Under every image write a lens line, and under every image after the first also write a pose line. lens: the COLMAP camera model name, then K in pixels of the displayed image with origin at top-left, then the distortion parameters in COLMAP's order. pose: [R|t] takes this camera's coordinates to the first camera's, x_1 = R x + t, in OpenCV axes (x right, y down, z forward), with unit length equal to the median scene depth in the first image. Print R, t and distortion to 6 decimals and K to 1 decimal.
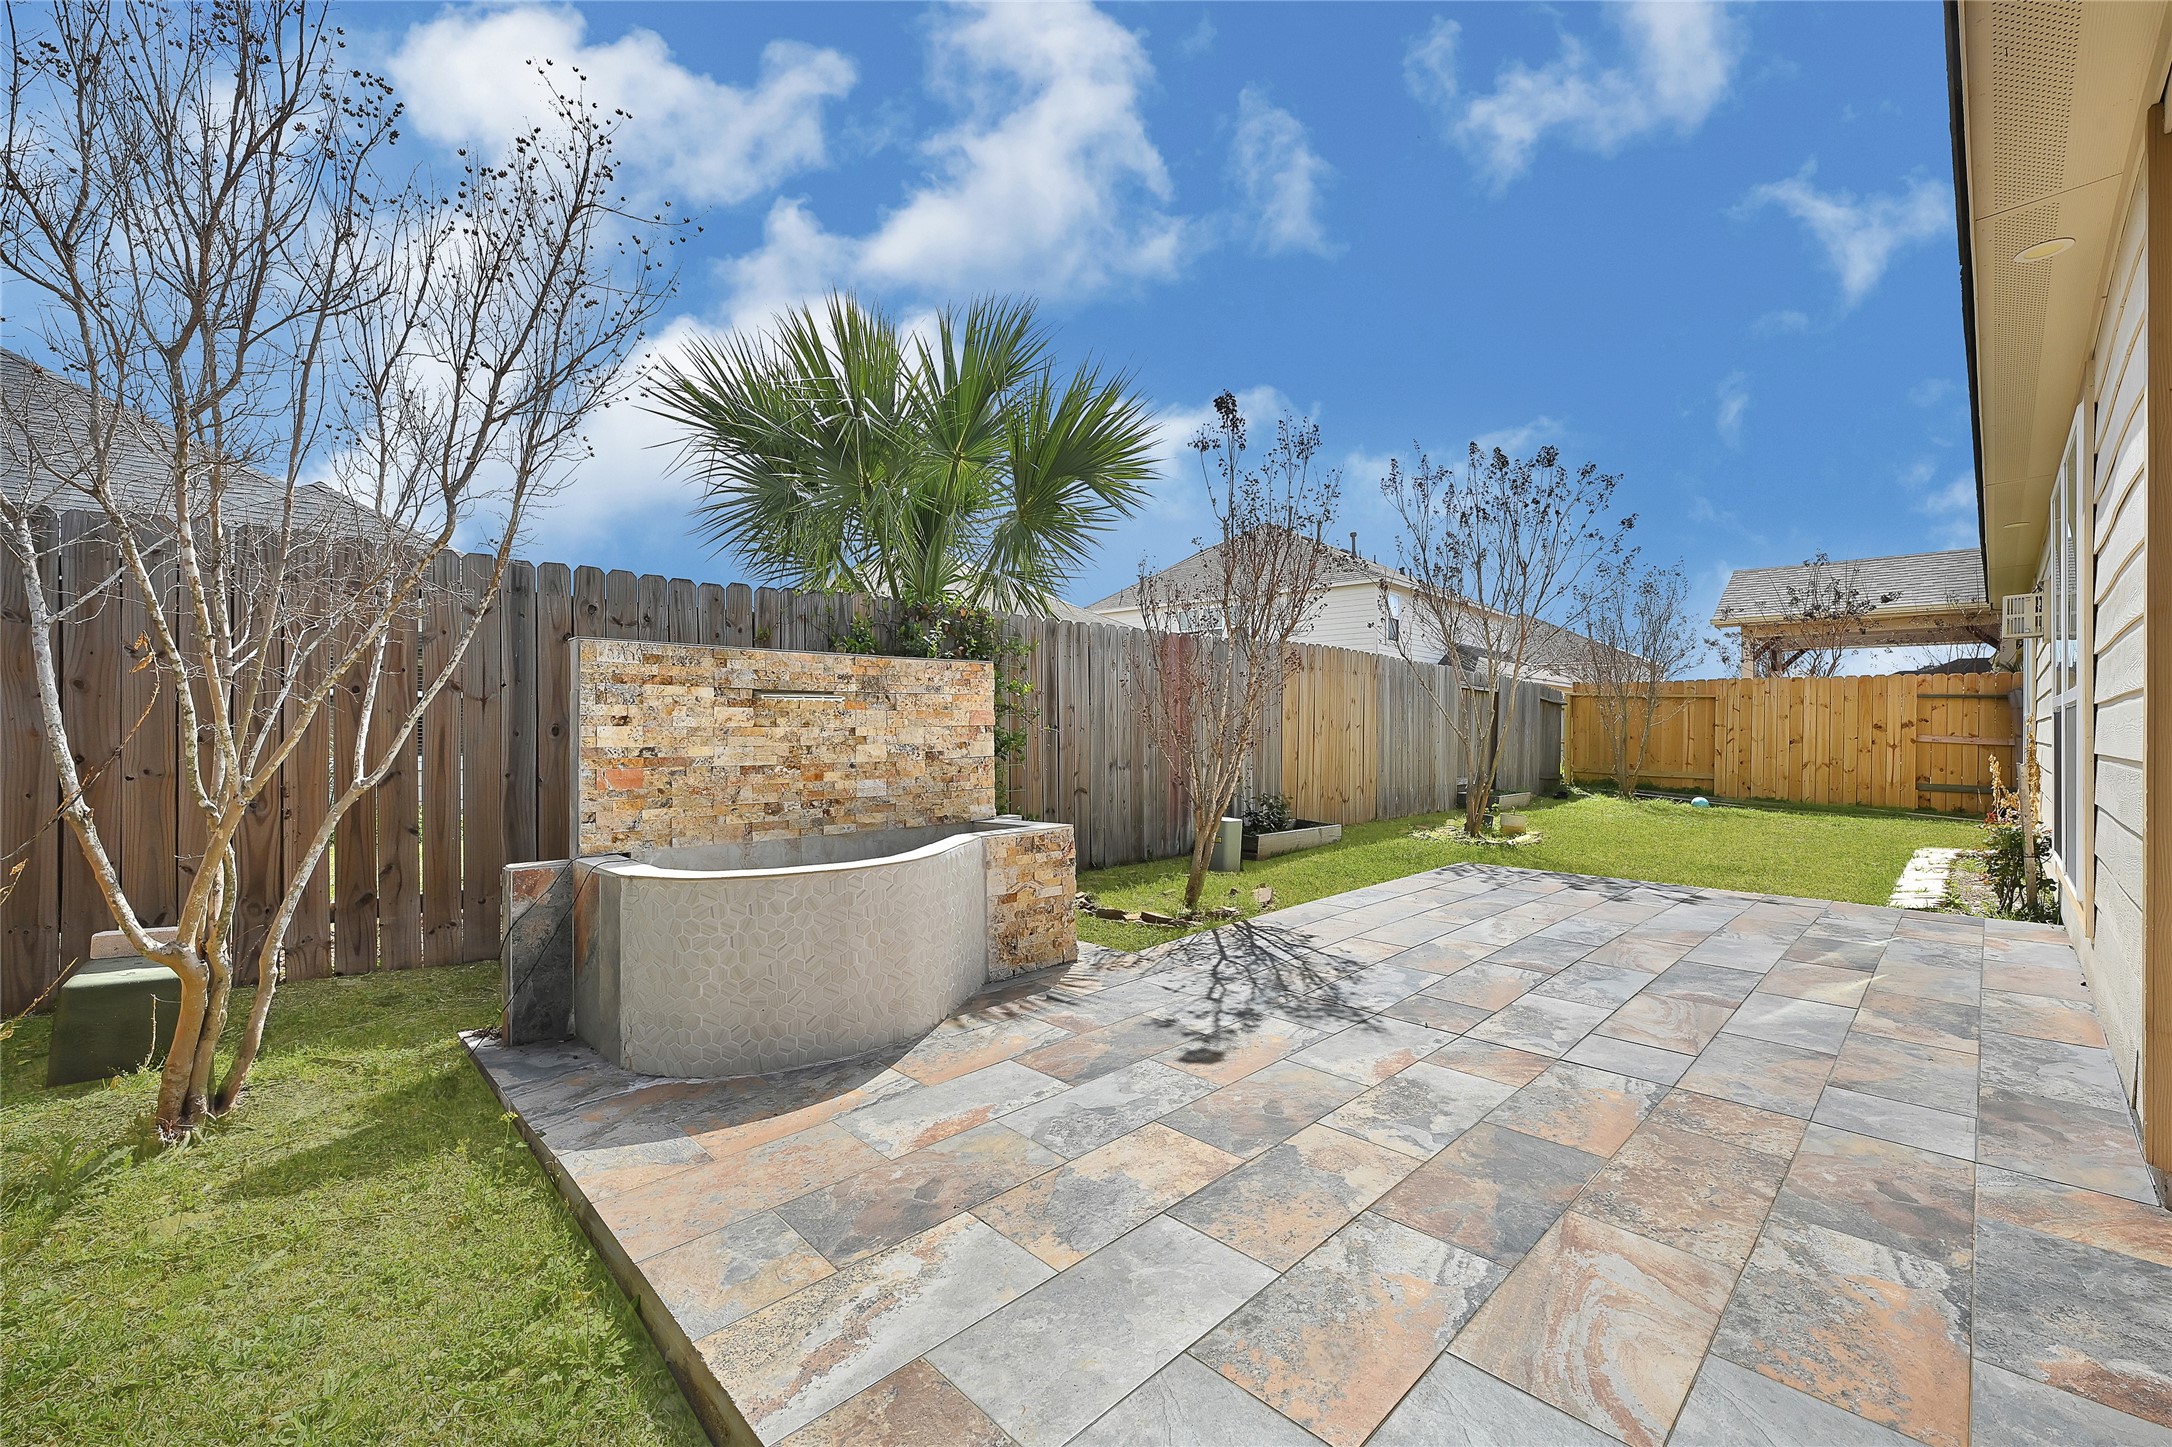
lens RADIAL K [[881.7, 0, 1098.4], [0, 881.7, 728.7], [0, 0, 1]] dist [0.000533, 0.000149]
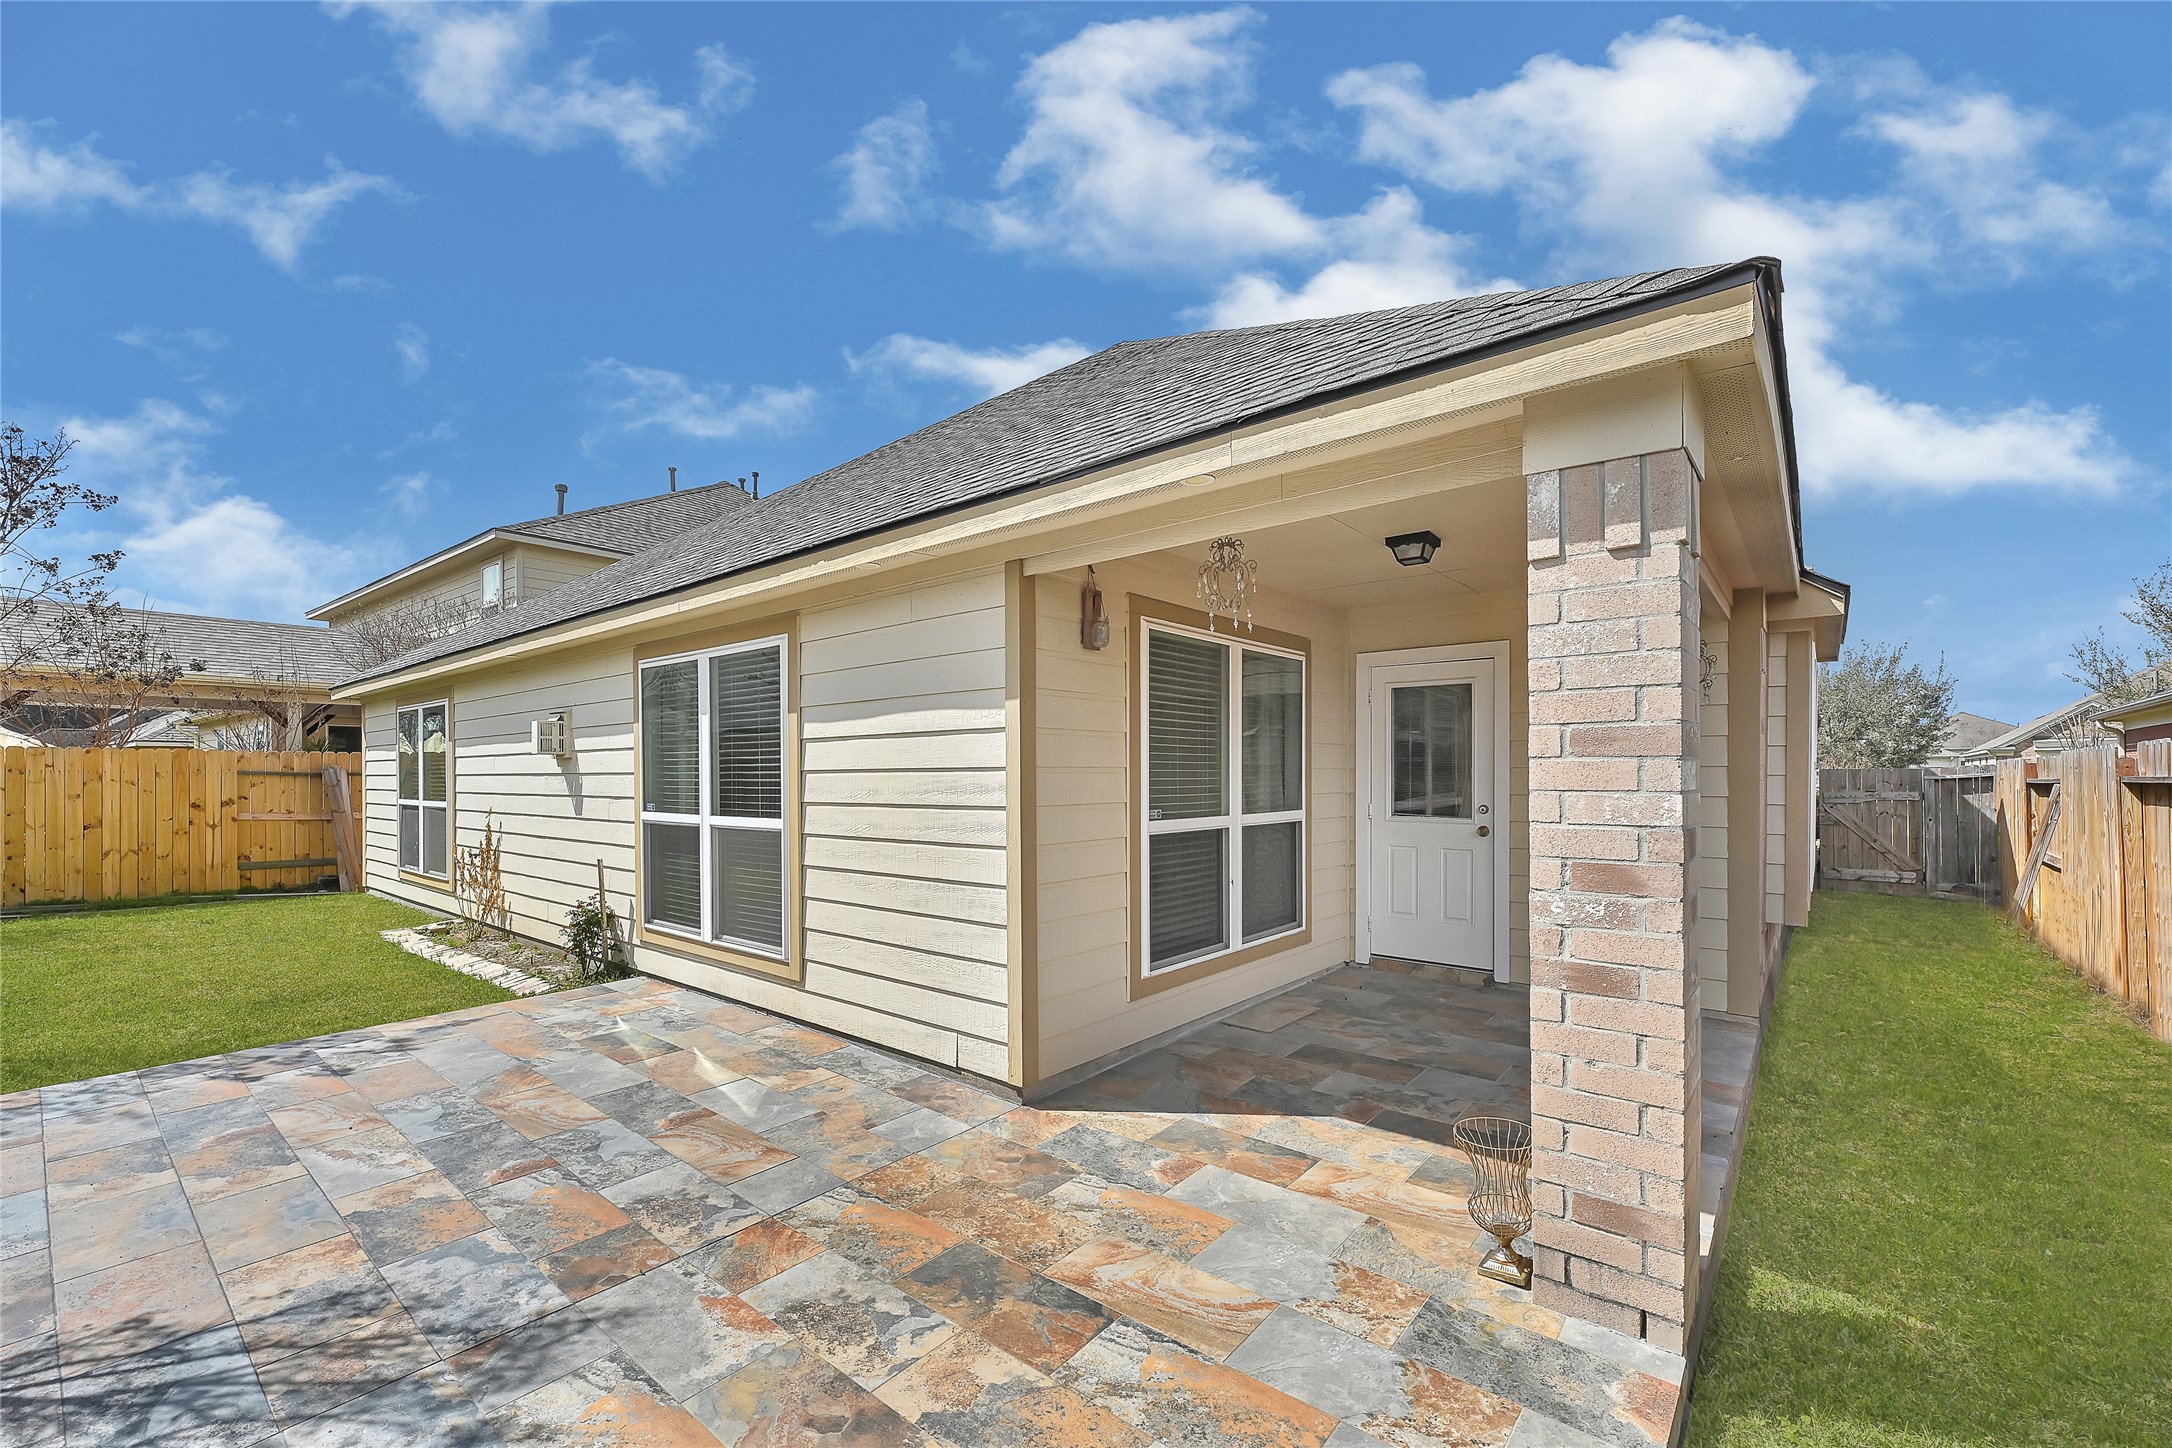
lens RADIAL K [[881.7, 0, 1089.4], [0, 881.7, 762.8], [0, 0, 1]] dist [0.000533, 0.000149]
pose [[-0.117569, 0.006761, 0.993042, -0.463201], [0.002198, 0.999976, -0.006548, -0.129064], [-0.993062, 0.001412, -0.117581, 0.605891]]
